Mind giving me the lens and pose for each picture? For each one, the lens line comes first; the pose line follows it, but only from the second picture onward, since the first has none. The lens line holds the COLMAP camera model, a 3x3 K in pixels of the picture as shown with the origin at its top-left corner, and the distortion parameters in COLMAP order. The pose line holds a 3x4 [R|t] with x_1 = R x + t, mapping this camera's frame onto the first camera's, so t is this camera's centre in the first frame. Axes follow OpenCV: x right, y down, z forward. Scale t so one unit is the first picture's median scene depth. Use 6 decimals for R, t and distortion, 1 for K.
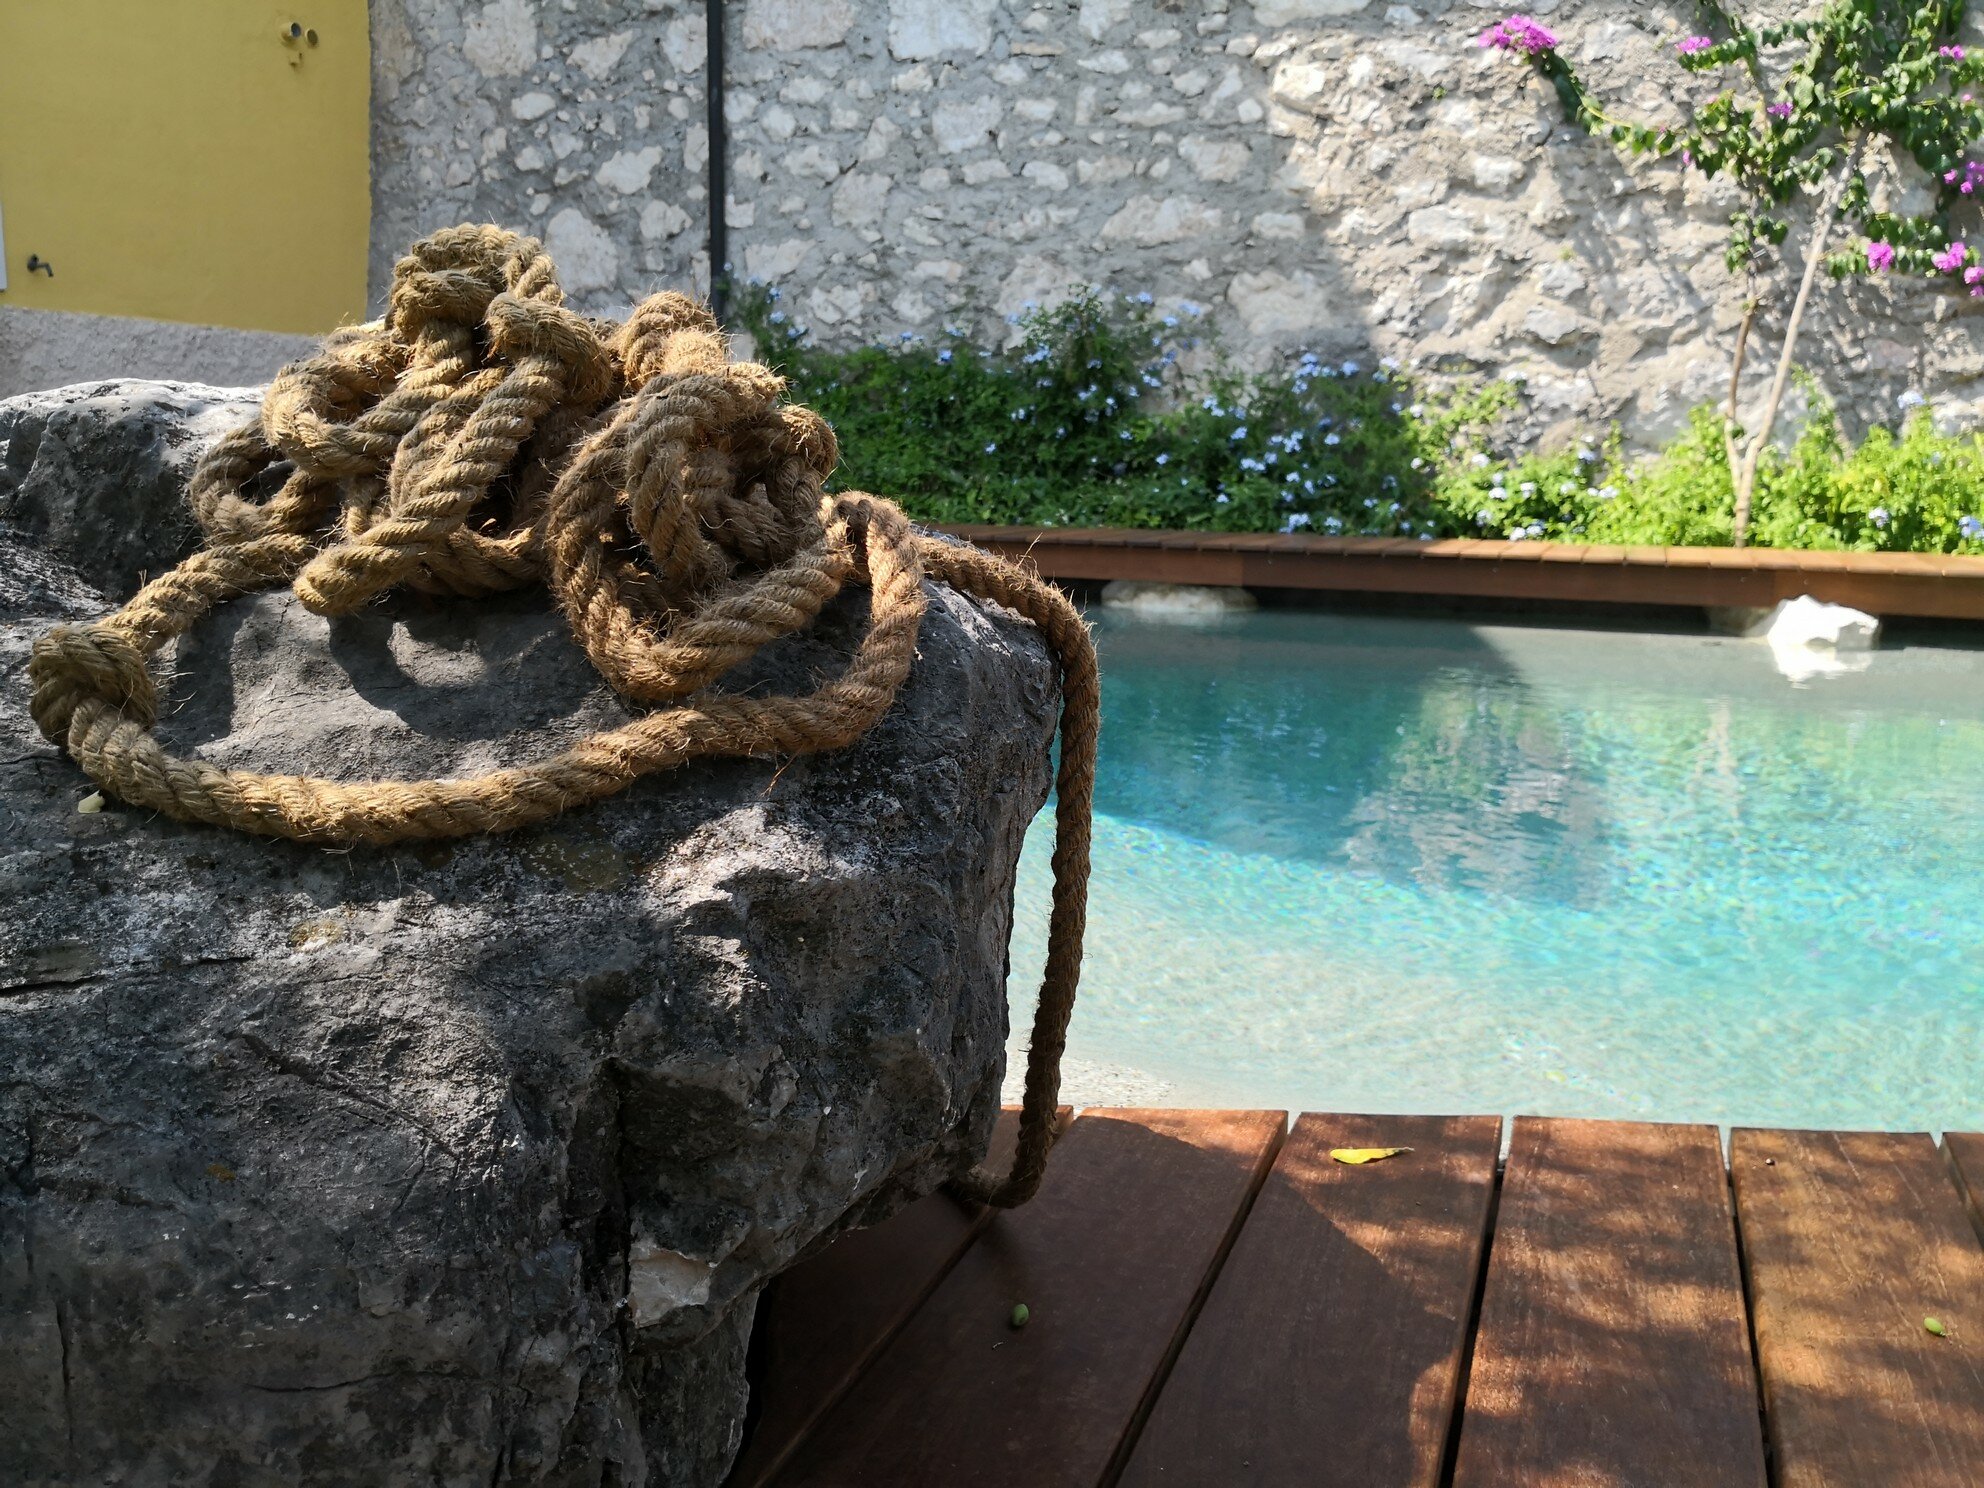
lens RADIAL K [[1665.4, 0, 992.0], [0, 1665.4, 744.0], [0, 0, 1]] dist [-0.004231, 0.009492]
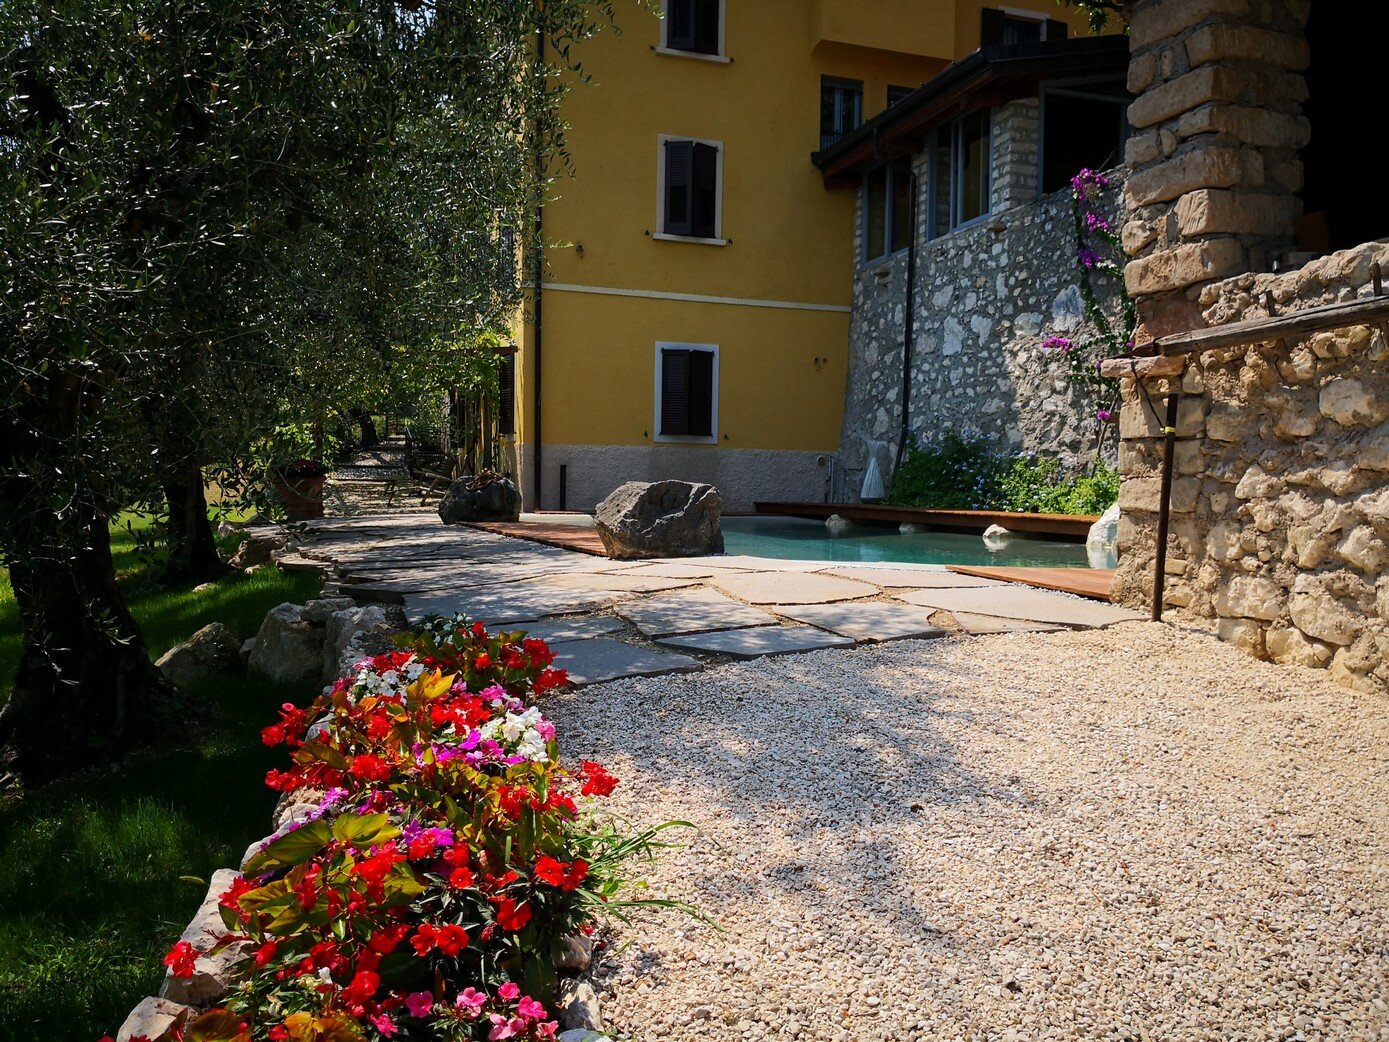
lens RADIAL K [[1165.9, 0, 694.5], [0, 1165.9, 521.0], [0, 0, 1]] dist [-0.004231, 0.009492]
pose [[0.639309, 0.018134, -0.768736, 1.384419], [-0.140359, 0.985678, -0.093476, 0.149863], [0.756031, 0.167659, 0.632698, -0.664125]]
